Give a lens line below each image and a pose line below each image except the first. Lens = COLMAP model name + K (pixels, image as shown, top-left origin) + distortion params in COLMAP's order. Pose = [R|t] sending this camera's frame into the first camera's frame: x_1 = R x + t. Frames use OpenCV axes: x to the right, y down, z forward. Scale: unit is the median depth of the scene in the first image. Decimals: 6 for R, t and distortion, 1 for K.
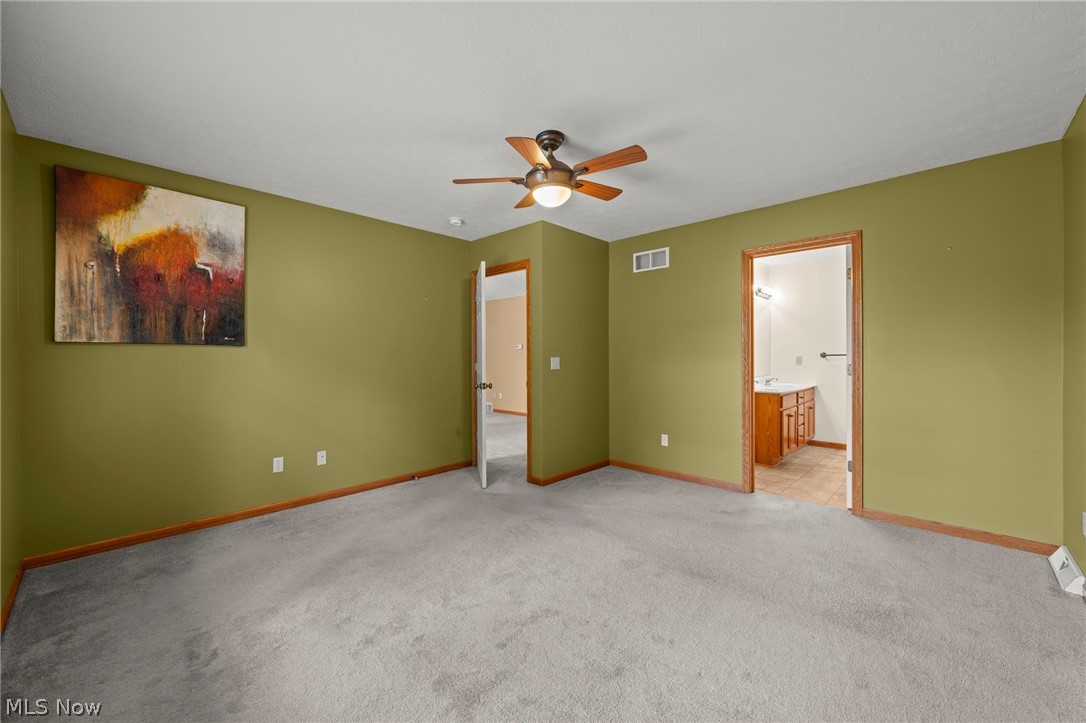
lens RADIAL K [[416.6, 0, 543.4], [0, 416.6, 362.1], [0, 0, 1]] dist [-0.001743, 0.000339]
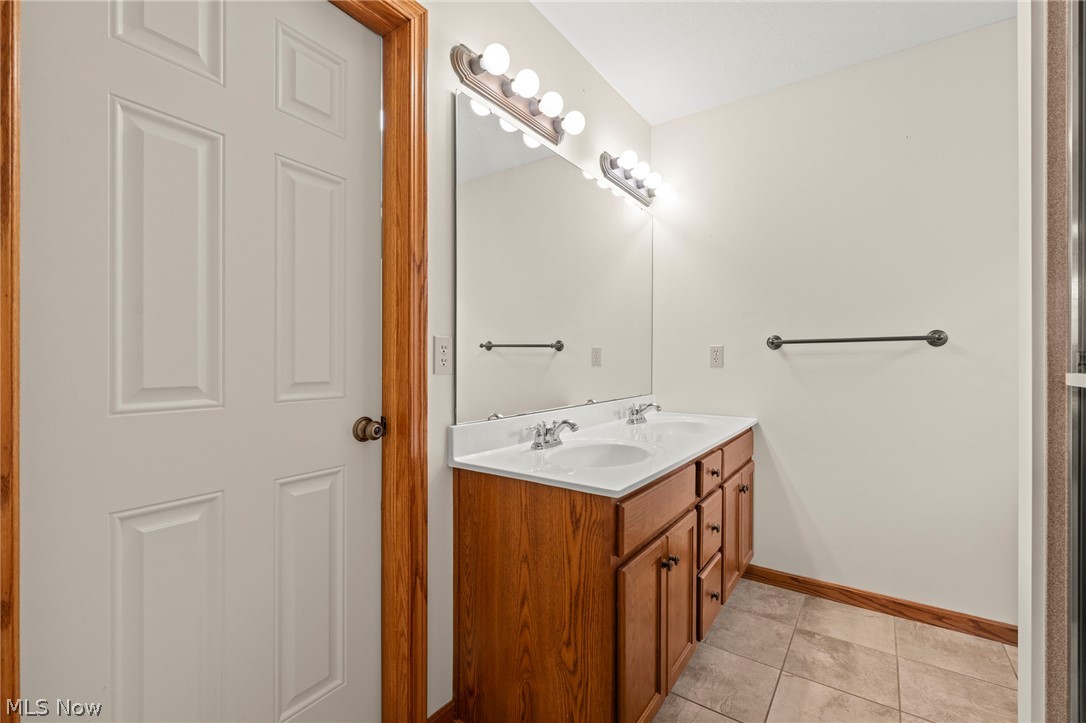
lens RADIAL K [[477.9, 0, 542.4], [0, 477.9, 366.5], [0, 0, 1]] dist [0.003993, -0.001711]
pose [[0.987003, 0.005270, 0.160617, 0.408800], [-0.005368, 0.999986, 0.000176, 0.006276], [-0.160613, -0.001036, 0.987017, 0.627037]]
